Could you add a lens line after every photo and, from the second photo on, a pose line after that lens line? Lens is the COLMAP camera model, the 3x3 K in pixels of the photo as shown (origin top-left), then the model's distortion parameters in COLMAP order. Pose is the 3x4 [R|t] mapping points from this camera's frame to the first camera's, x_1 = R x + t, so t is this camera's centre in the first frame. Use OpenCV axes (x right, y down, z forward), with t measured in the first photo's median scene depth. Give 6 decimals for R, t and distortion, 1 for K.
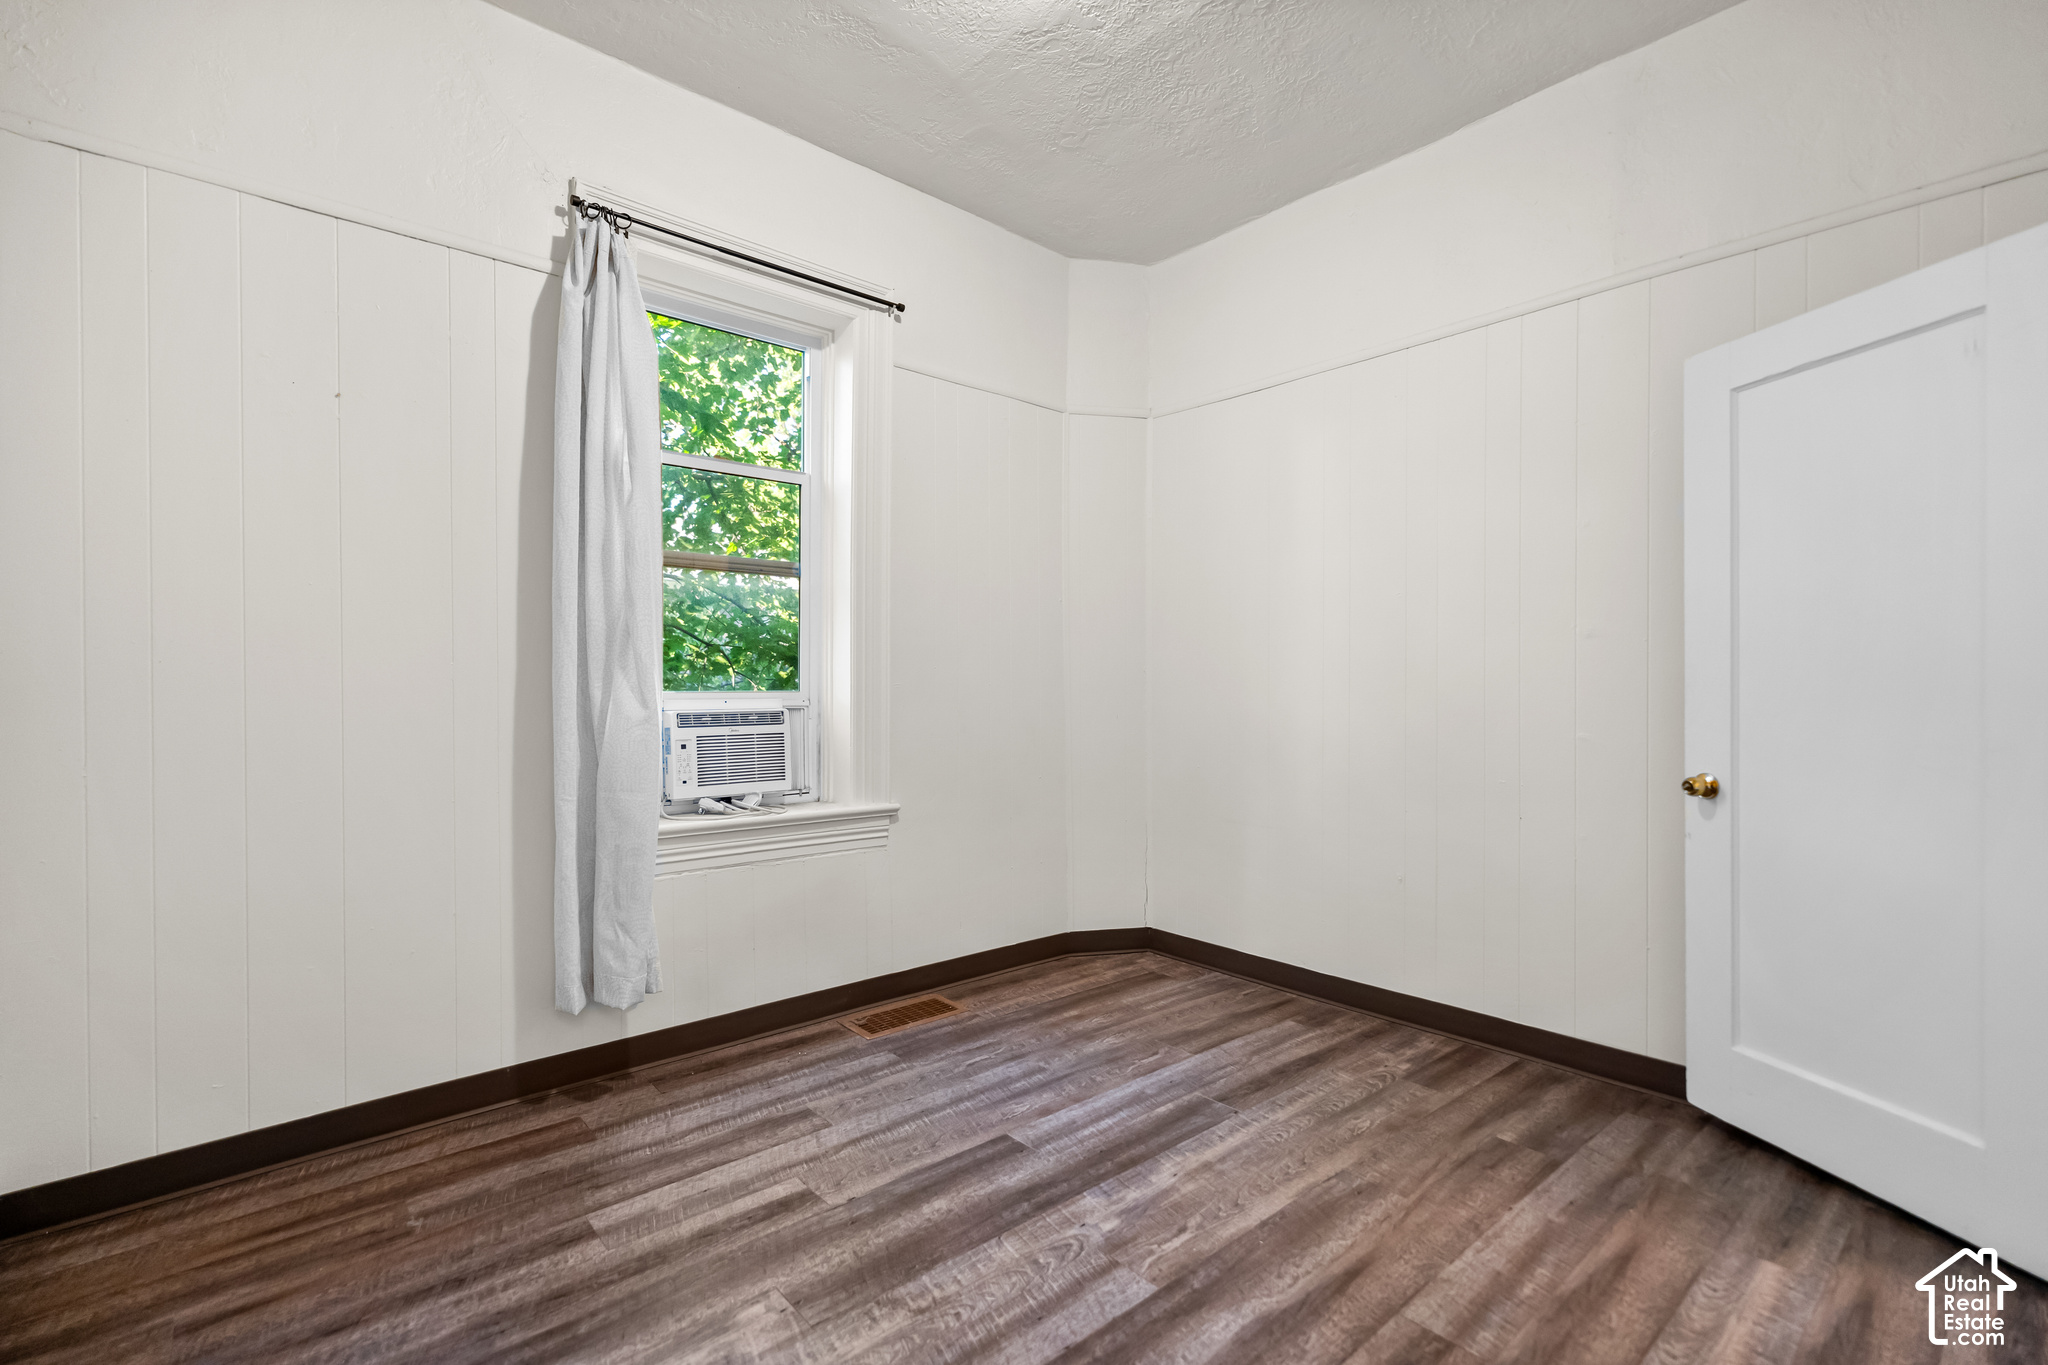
lens RADIAL K [[923.0, 0, 1023.4], [0, 923.0, 688.5], [0, 0, 1]] dist [-0.000592, -0.001051]
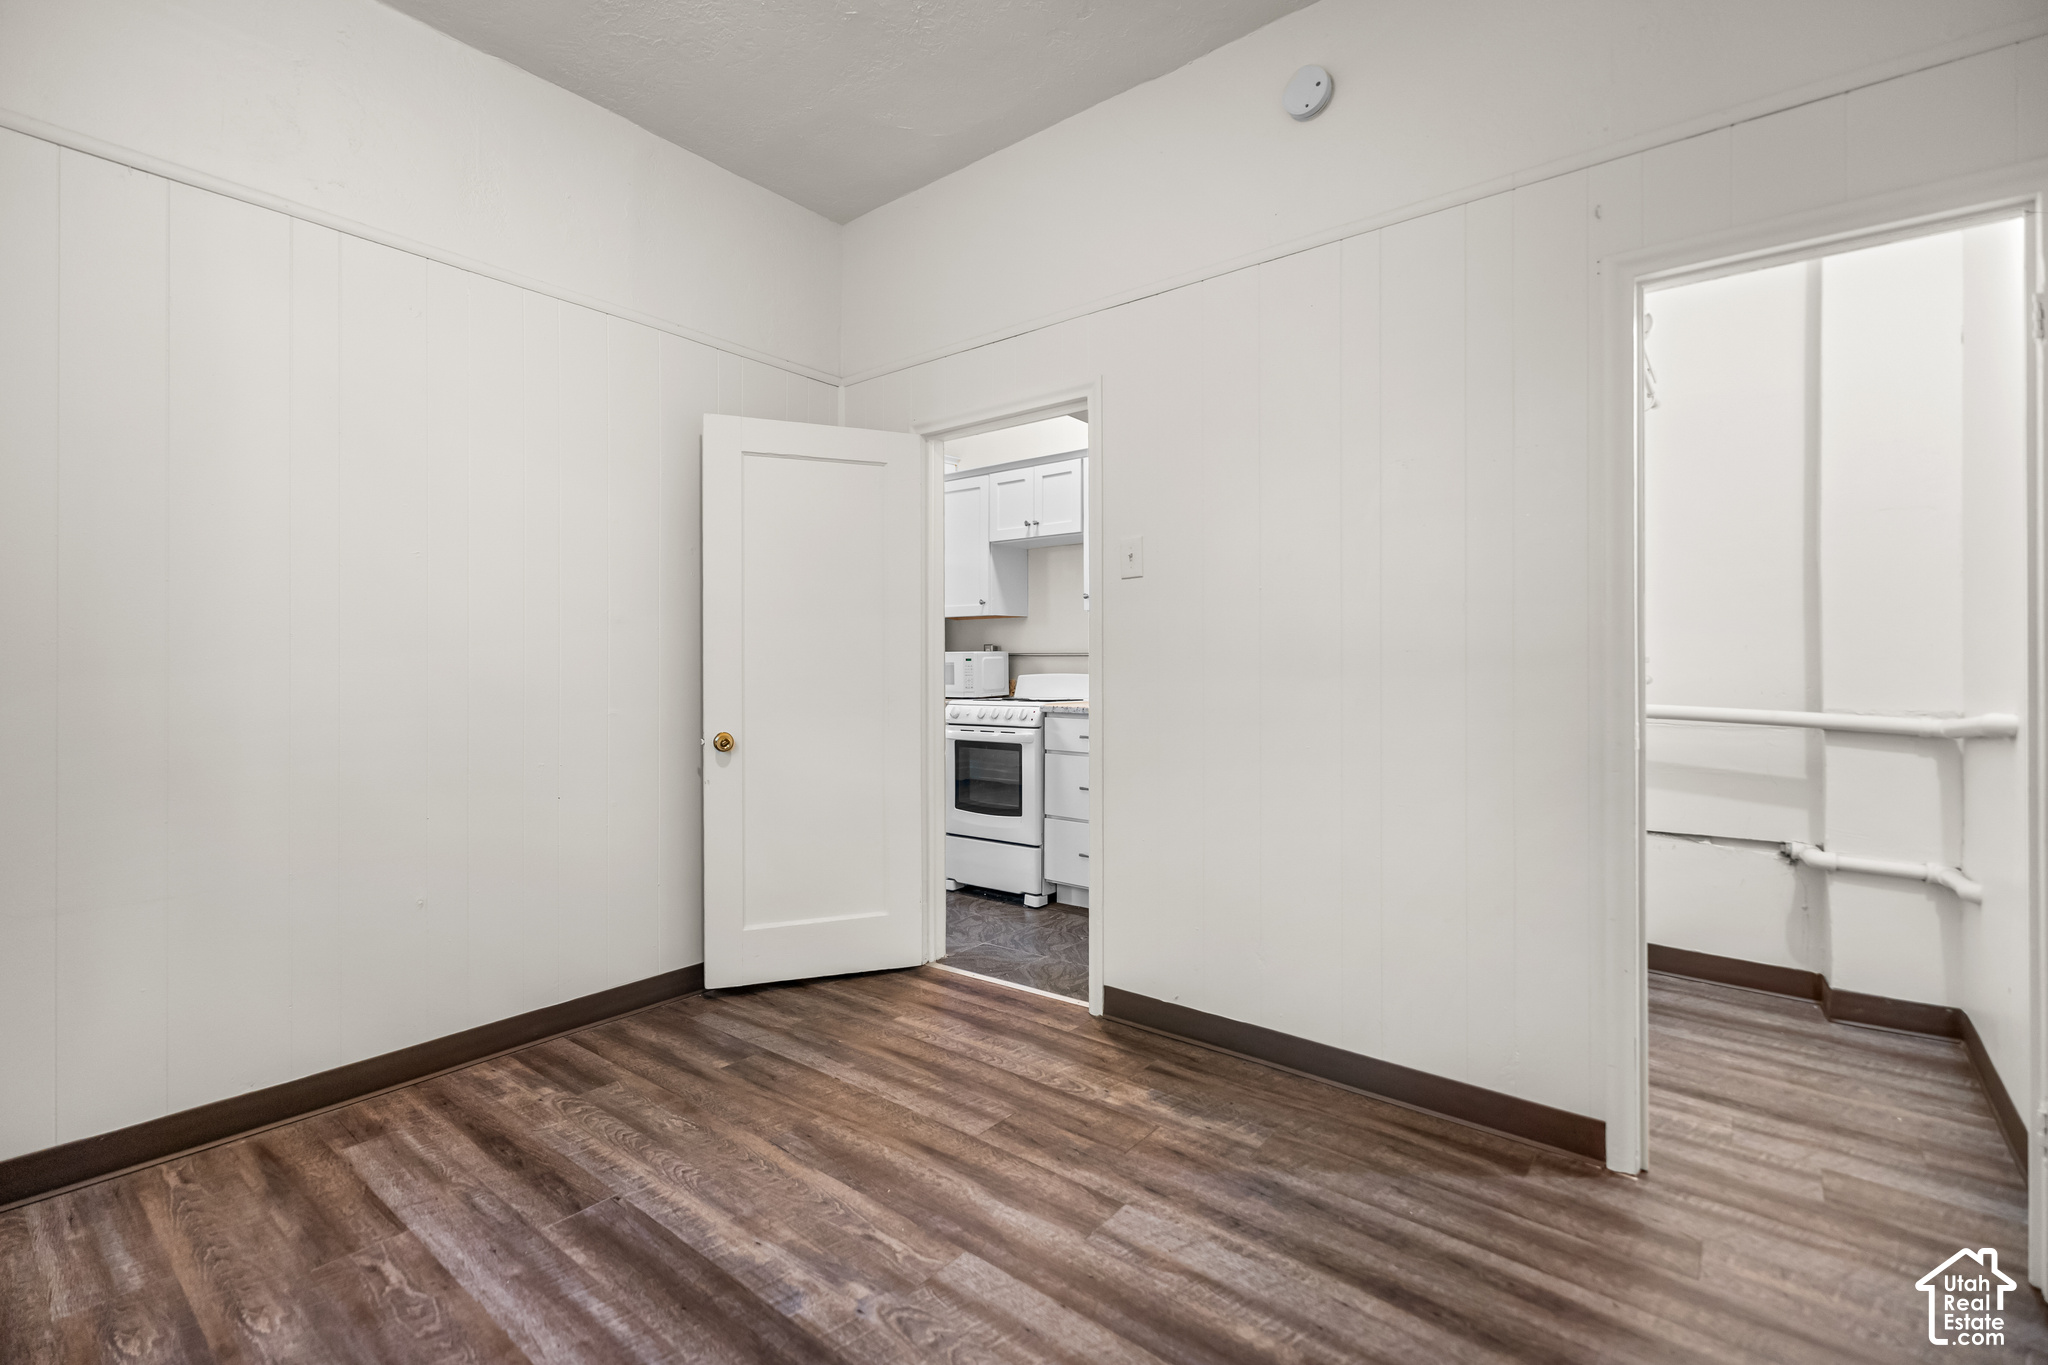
lens RADIAL K [[923.0, 0, 1018.7], [0, 923.0, 665.9], [0, 0, 1]] dist [-0.000592, -0.001051]
pose [[-0.182198, -0.002971, 0.983257, -0.646124], [0.002872, 0.999990, 0.003554, -0.007349], [-0.983258, 0.003472, -0.182187, 0.828711]]
